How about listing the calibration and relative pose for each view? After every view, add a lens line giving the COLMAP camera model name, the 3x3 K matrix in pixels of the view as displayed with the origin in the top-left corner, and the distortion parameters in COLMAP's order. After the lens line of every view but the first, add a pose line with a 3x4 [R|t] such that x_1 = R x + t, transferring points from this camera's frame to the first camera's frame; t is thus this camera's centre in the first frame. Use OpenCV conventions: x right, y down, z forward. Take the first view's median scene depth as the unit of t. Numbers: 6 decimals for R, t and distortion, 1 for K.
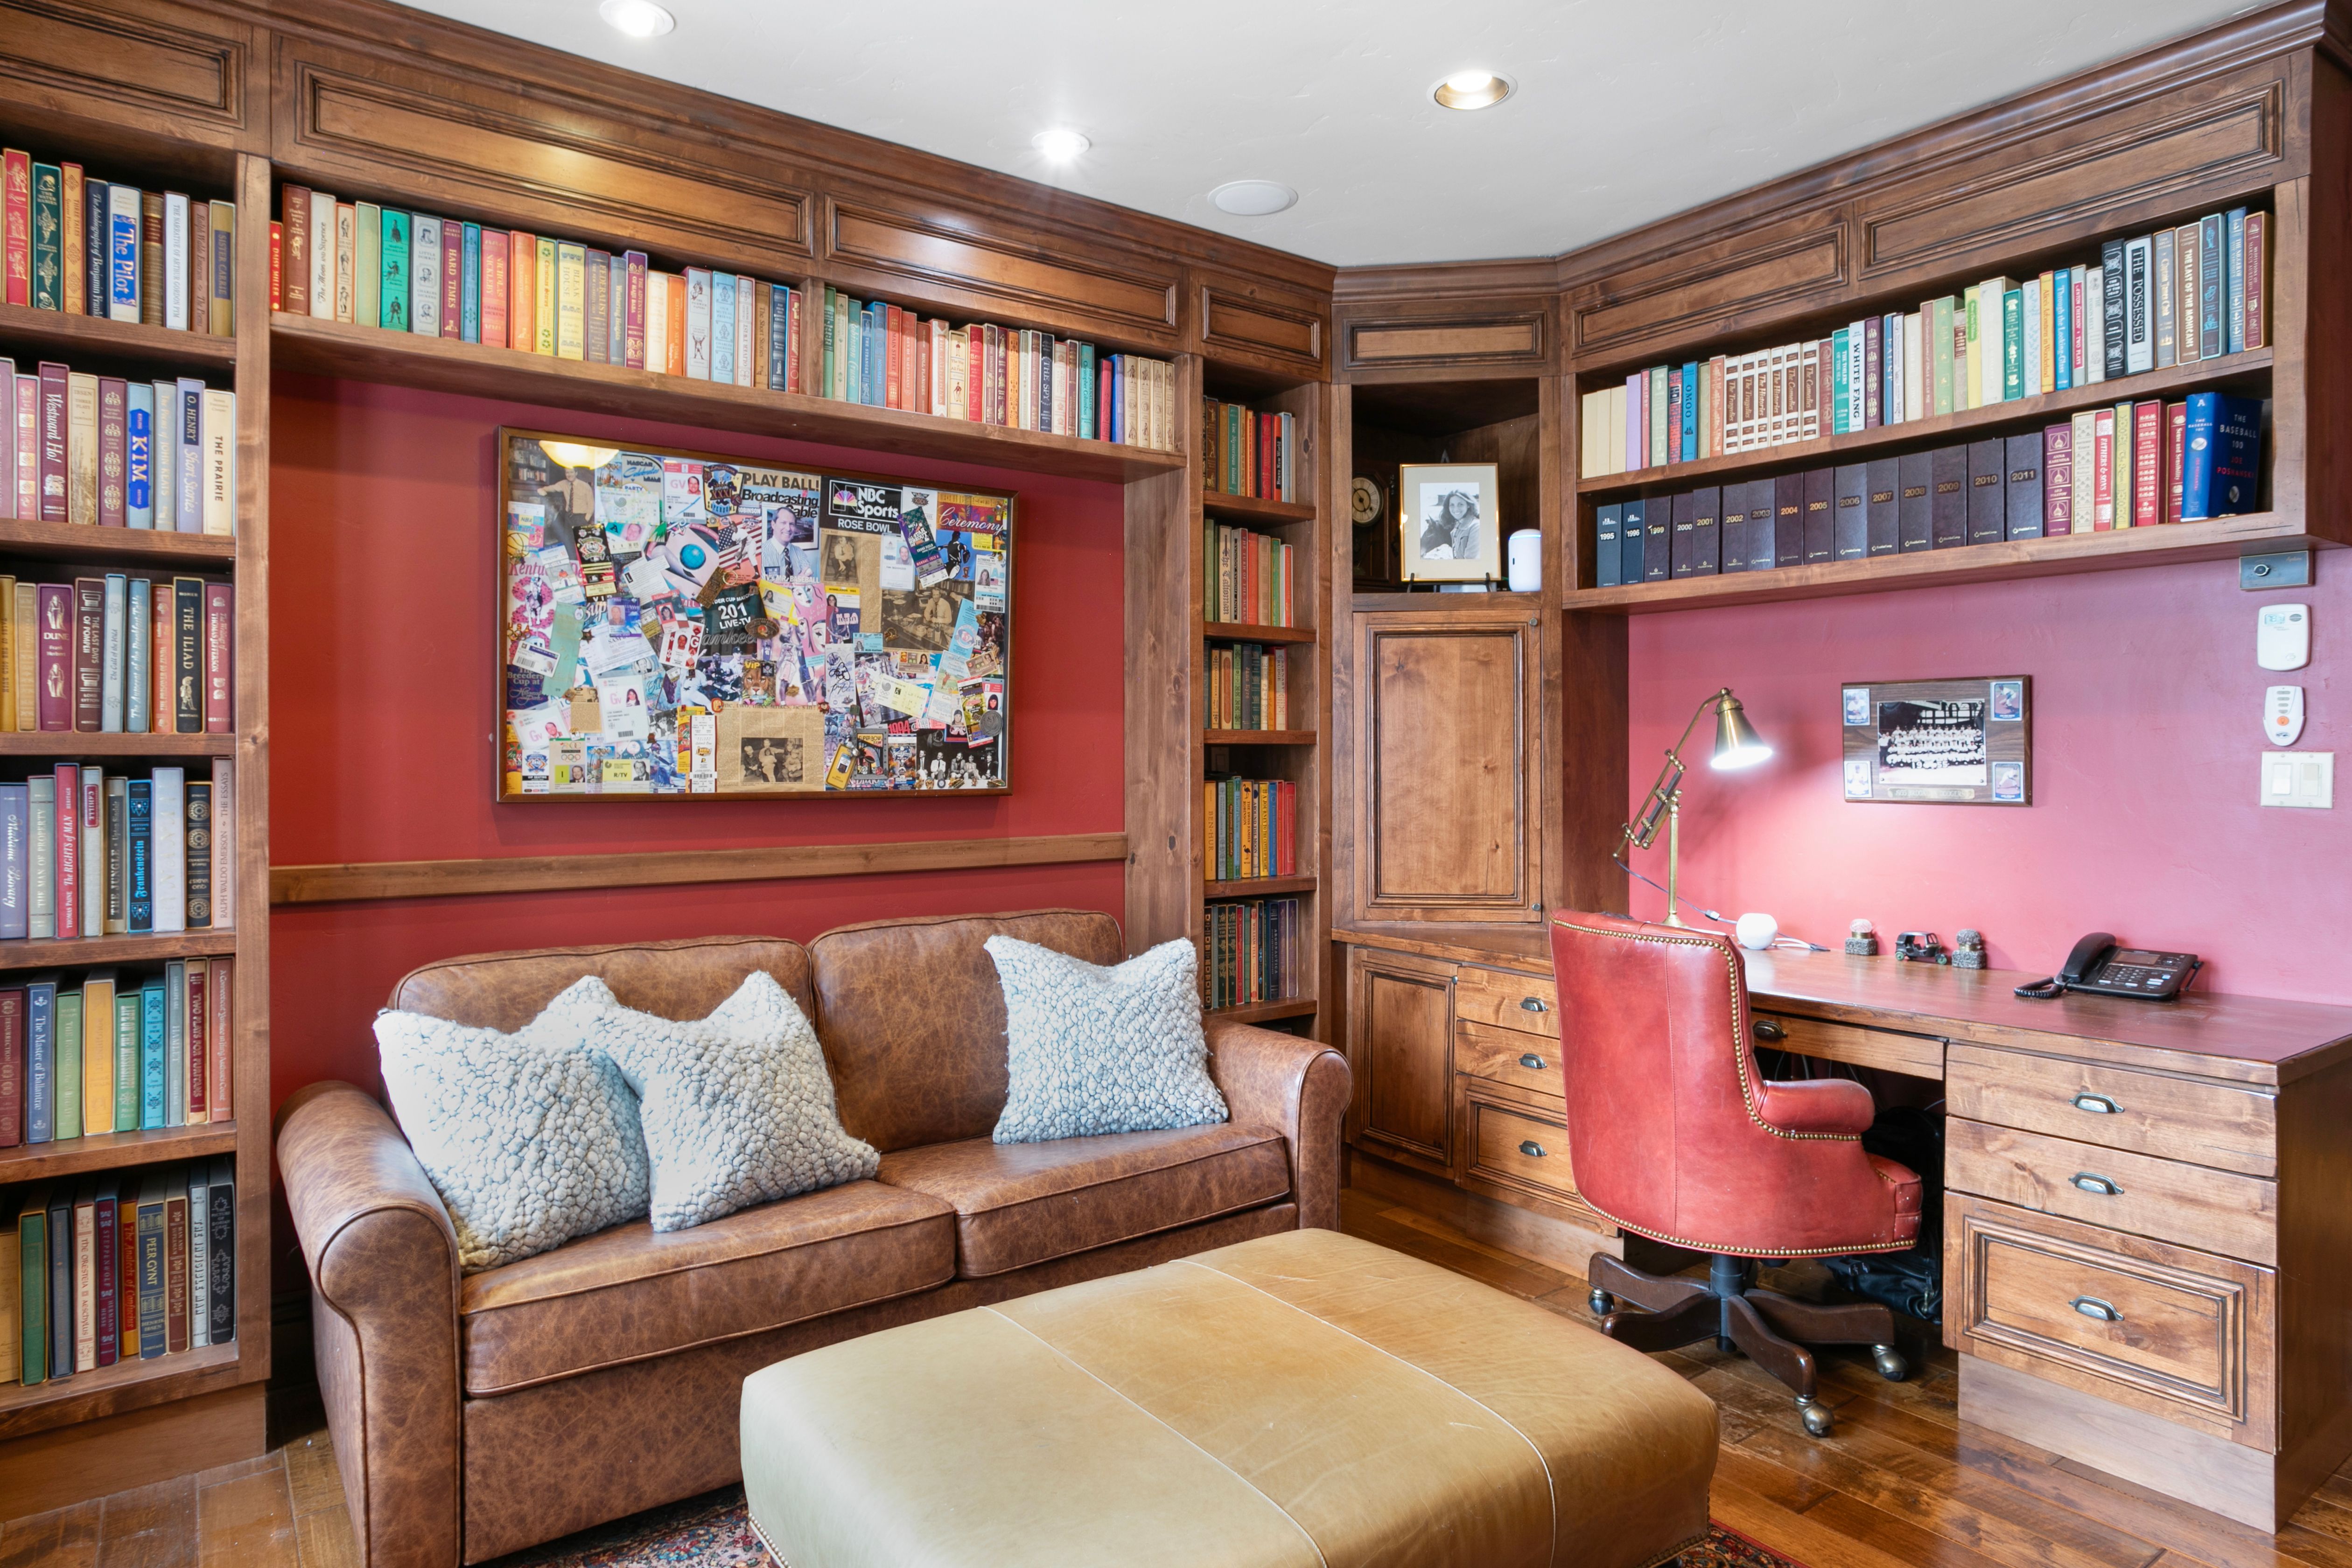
lens RADIAL K [[1408.6, 0, 1176.0], [0, 1408.6, 784.0], [0, 0, 1]] dist [-0.021207, 0.001295]
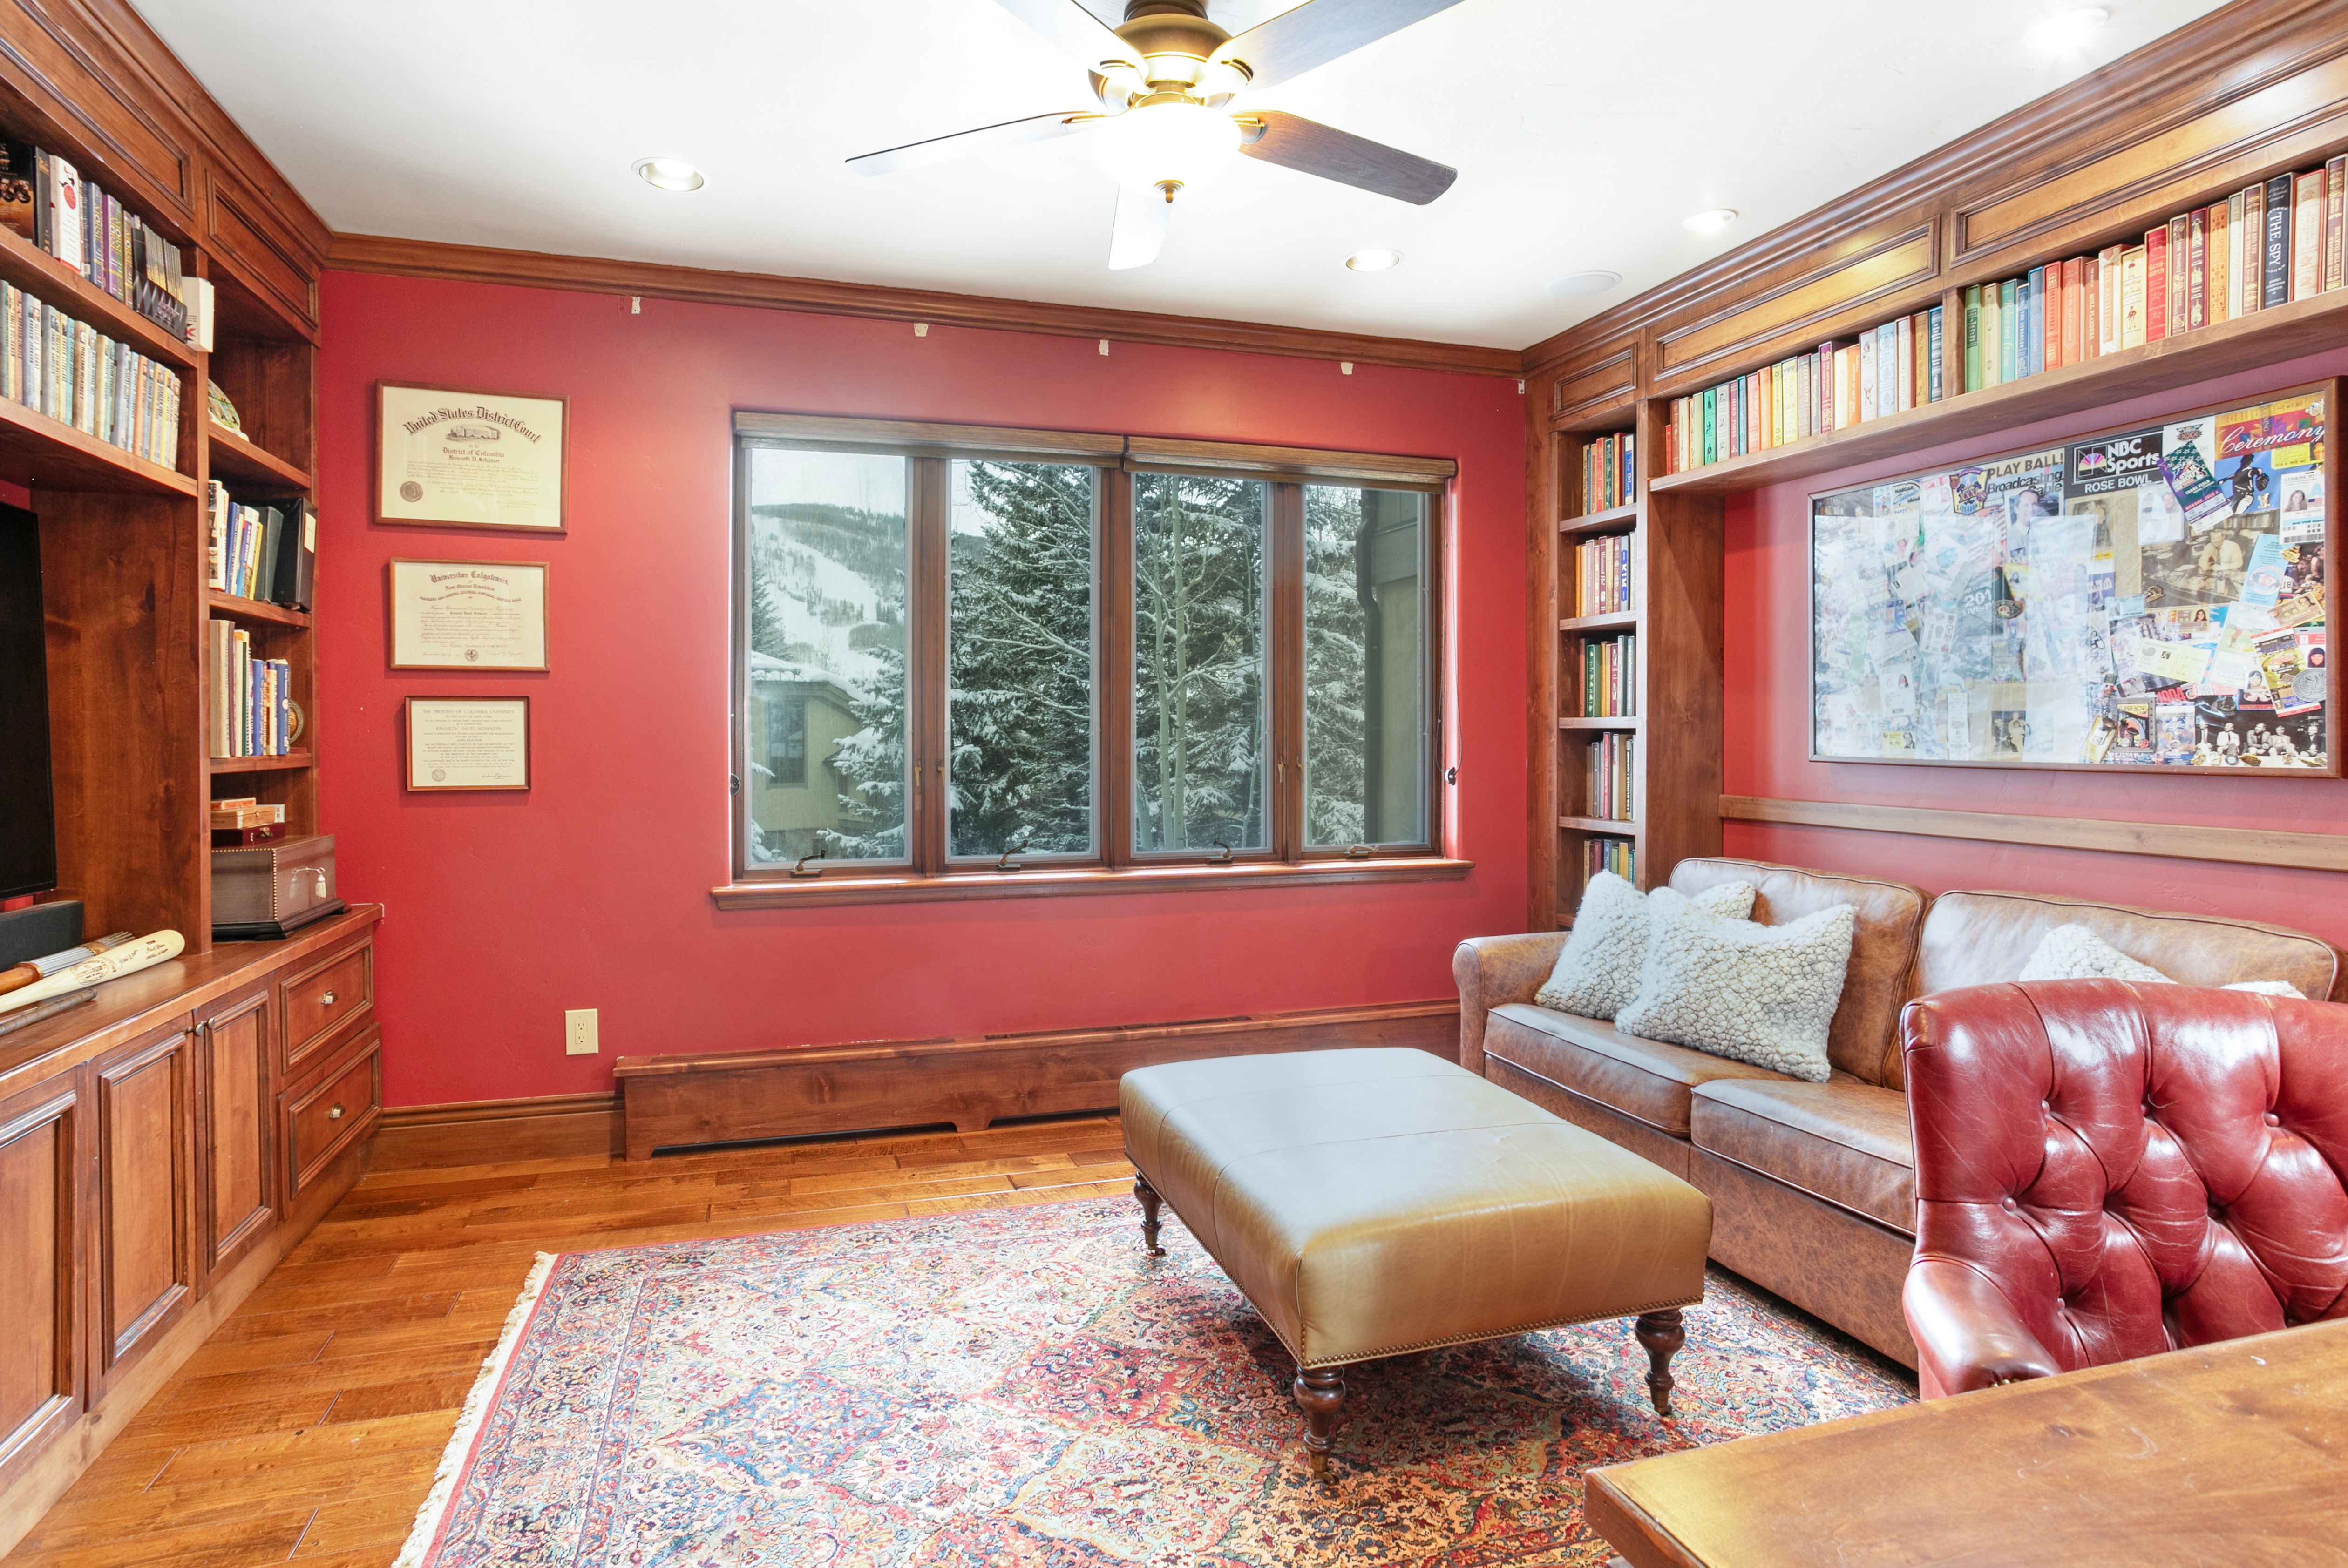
lens RADIAL K [[1151.4, 0, 1174.4], [0, 1151.4, 761.5], [0, 0, 1]] dist [0.004542, 0.000286]
pose [[-0.271898, 0.027579, -0.961931, 0.688627], [-0.011116, 0.999433, 0.031796, -0.014809], [0.962262, 0.019338, -0.271437, 0.596897]]
